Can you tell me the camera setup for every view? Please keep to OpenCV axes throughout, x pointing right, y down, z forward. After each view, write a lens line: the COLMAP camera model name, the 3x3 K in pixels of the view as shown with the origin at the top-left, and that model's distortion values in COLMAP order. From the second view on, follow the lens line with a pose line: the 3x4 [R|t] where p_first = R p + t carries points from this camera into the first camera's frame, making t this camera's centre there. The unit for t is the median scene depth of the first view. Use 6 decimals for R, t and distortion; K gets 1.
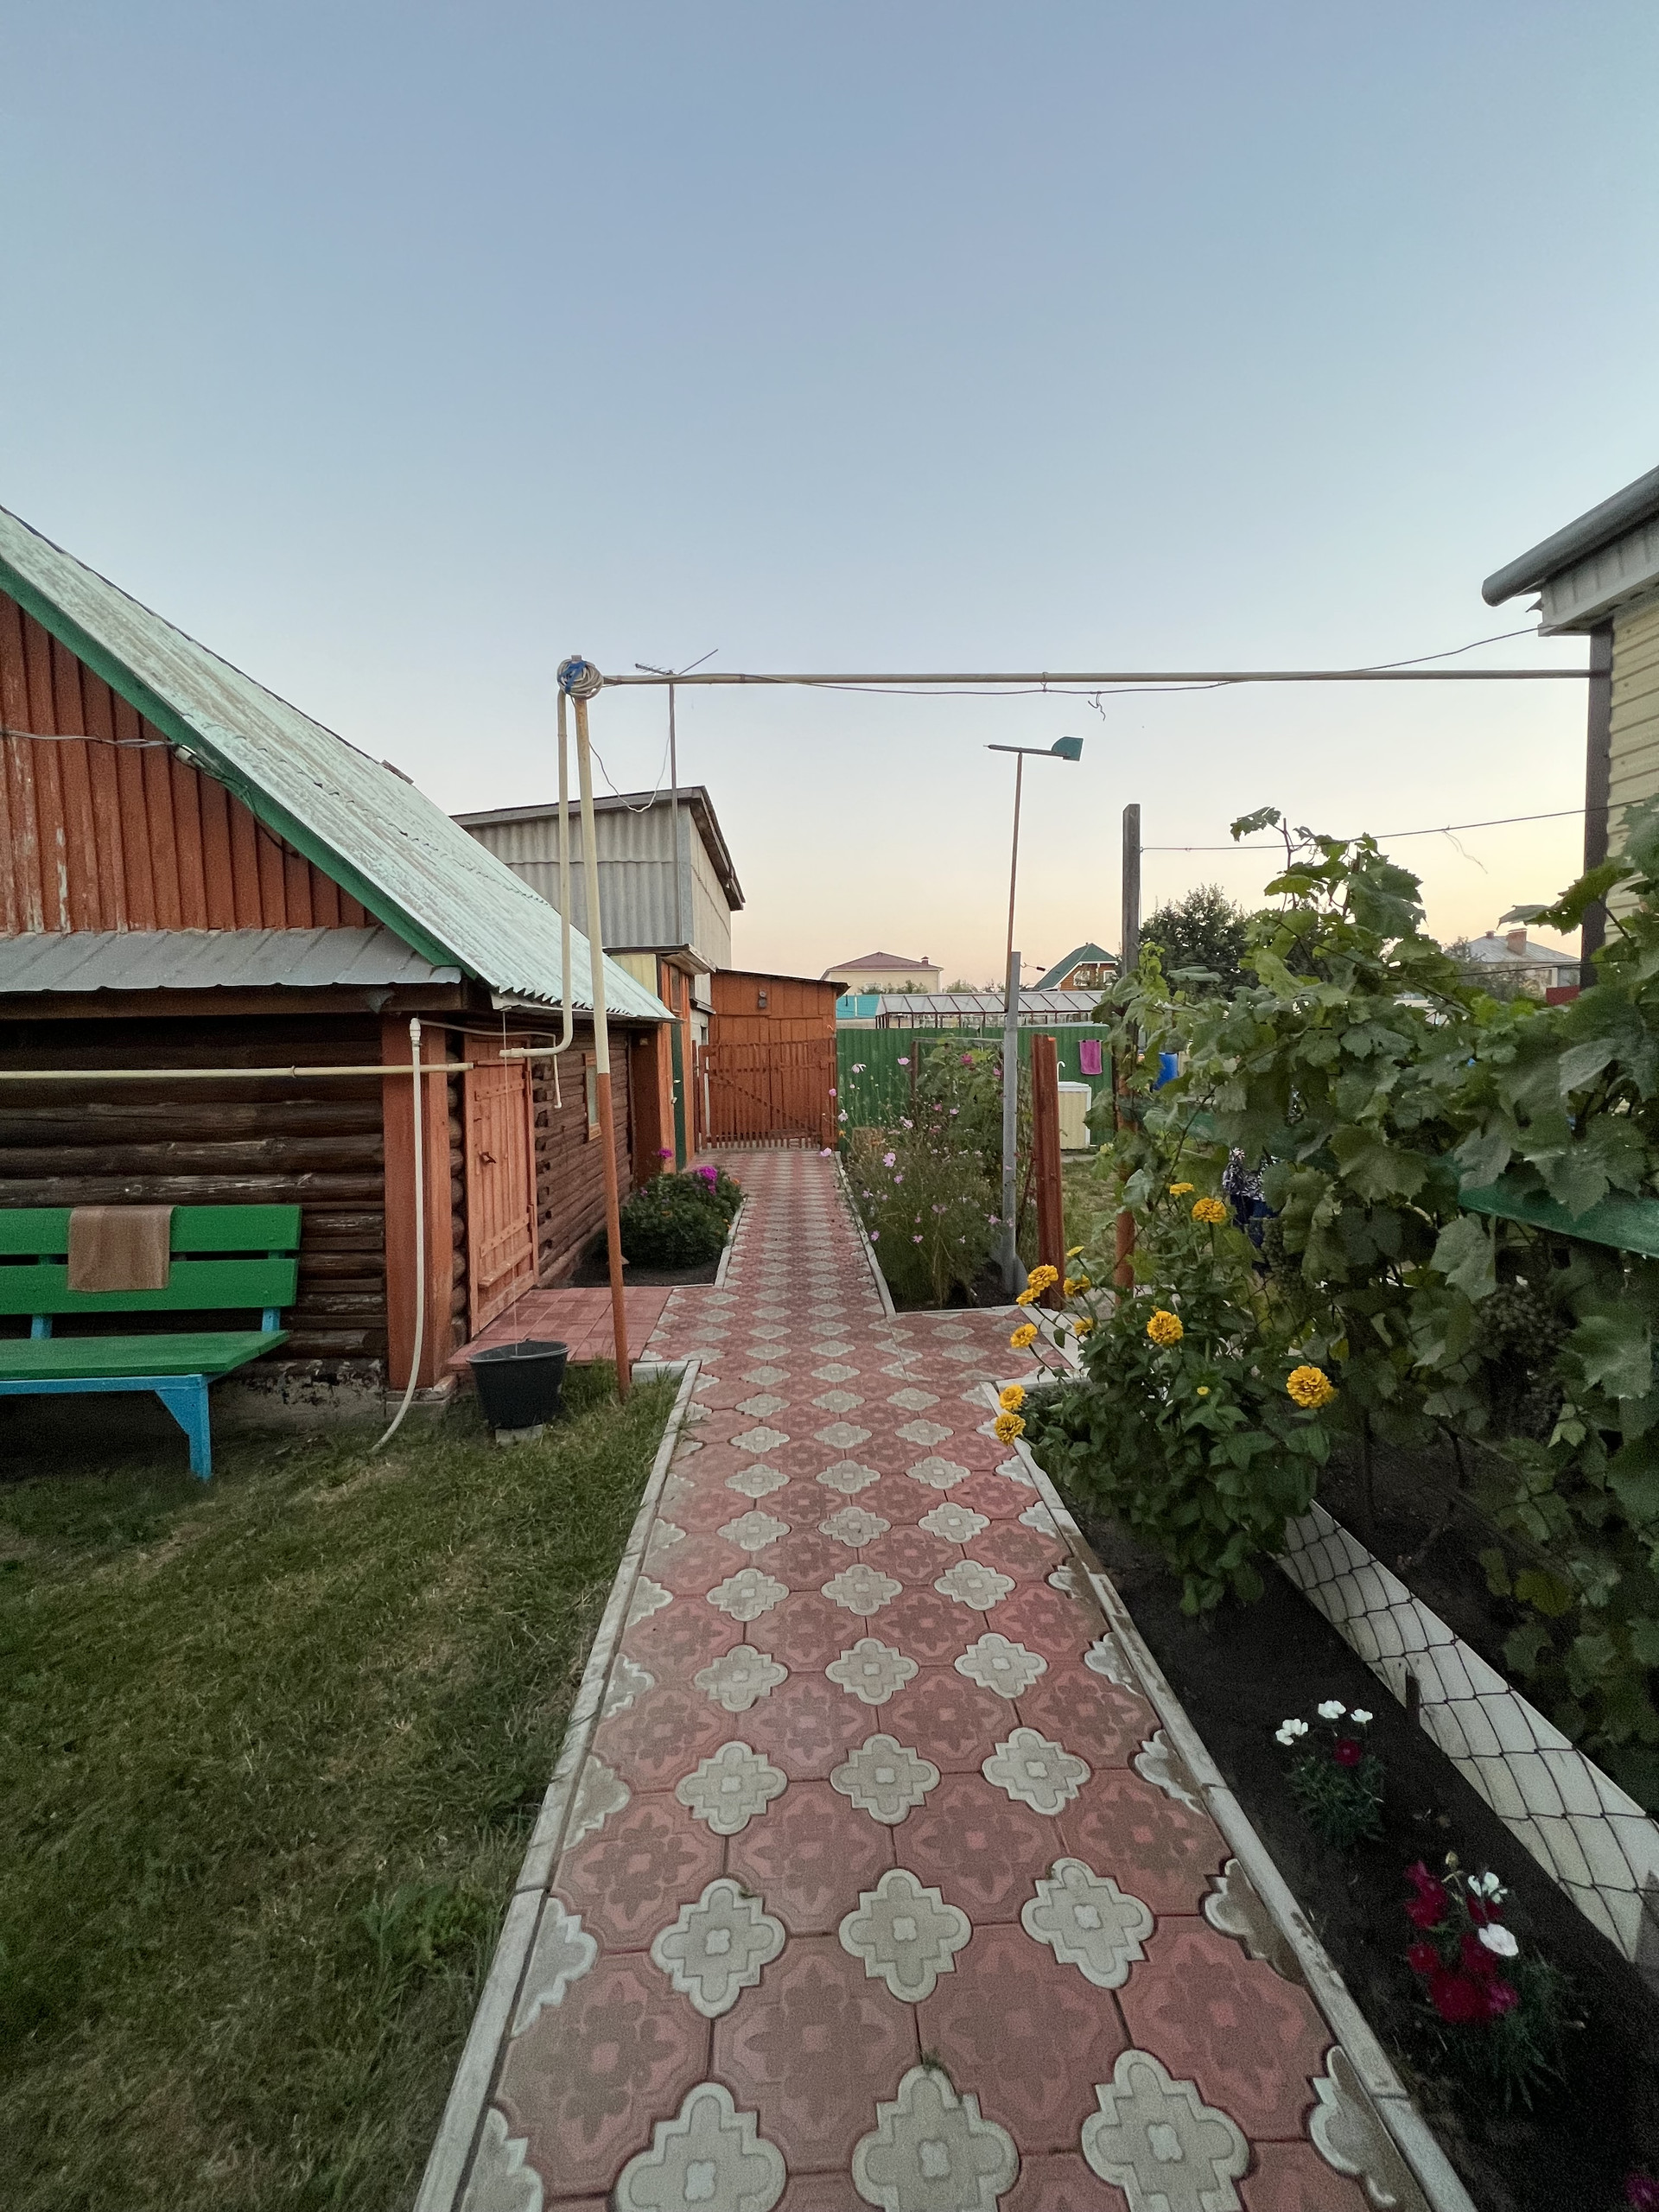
lens RADIAL K [[878.5, 0, 835.6], [0, 878.5, 1105.2], [0, 0, 1]] dist [-0.006935, 0.001422]
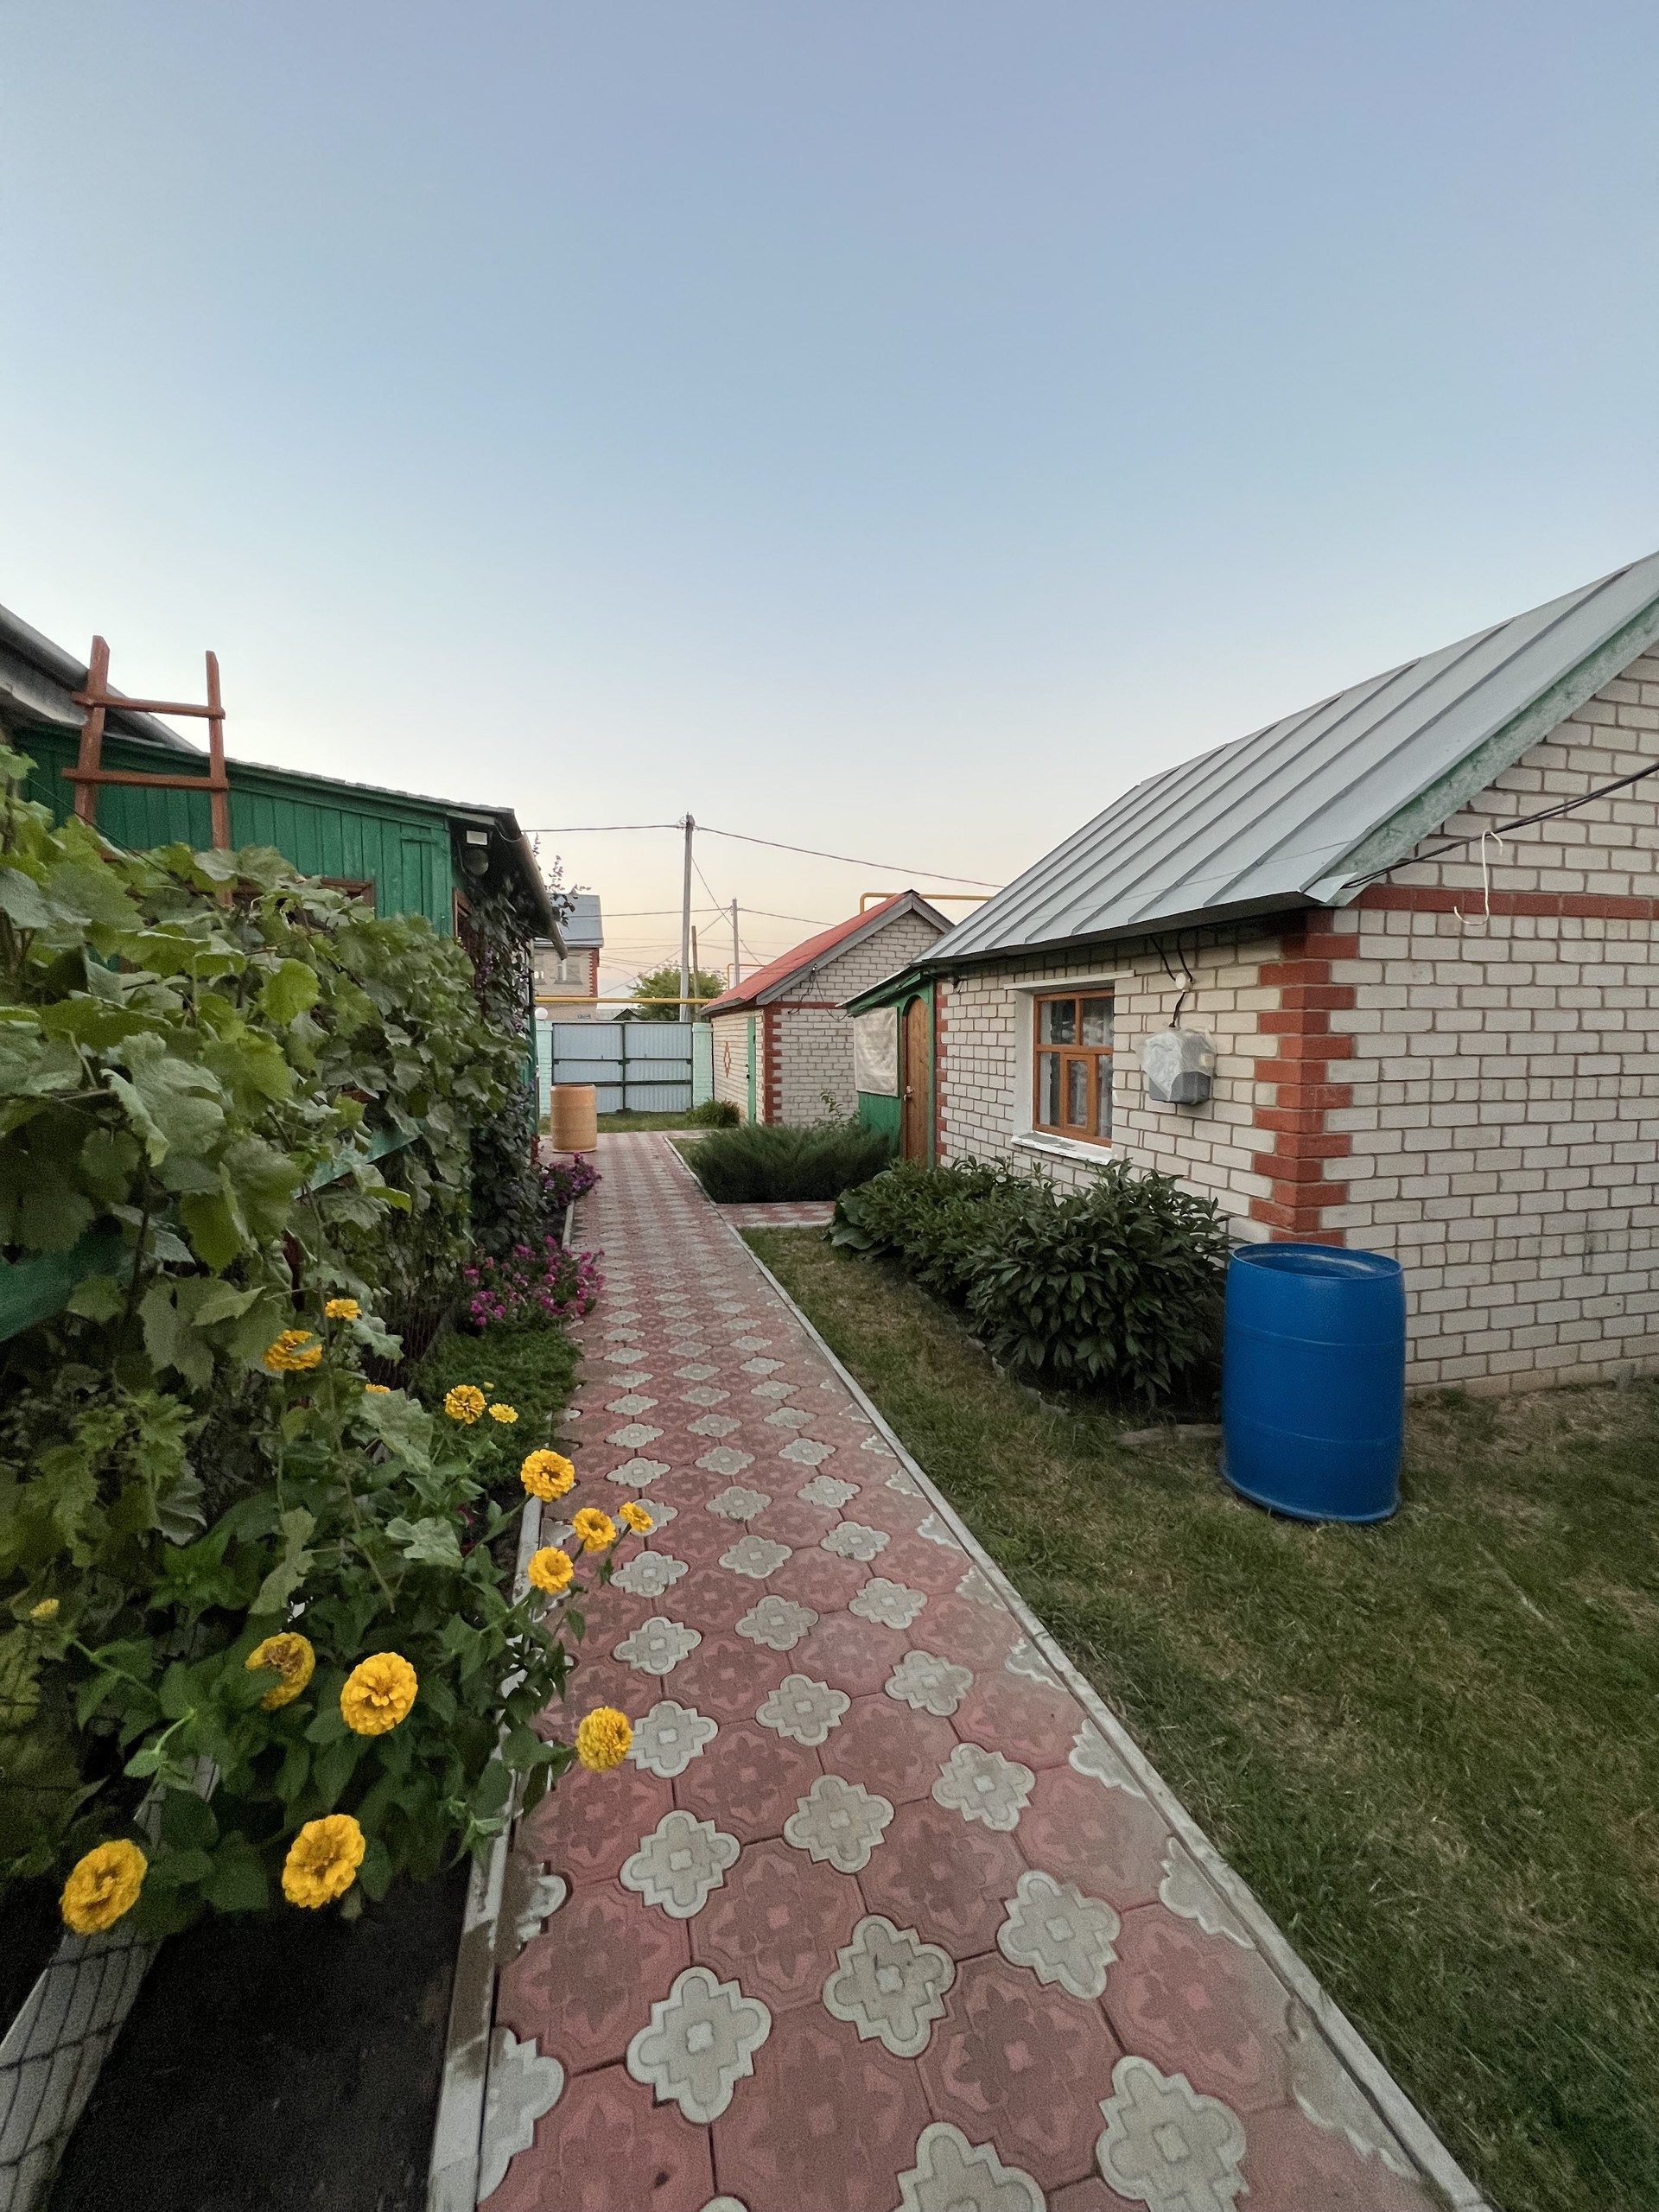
lens RADIAL K [[878.5, 0, 835.9], [0, 878.5, 1102.5], [0, 0, 1]] dist [-0.006935, 0.001422]
pose [[-0.975499, 0.038229, -0.216658, 0.102433], [0.005778, 0.988900, 0.148472, -0.088793], [0.219929, 0.143582, -0.964892, 0.990738]]
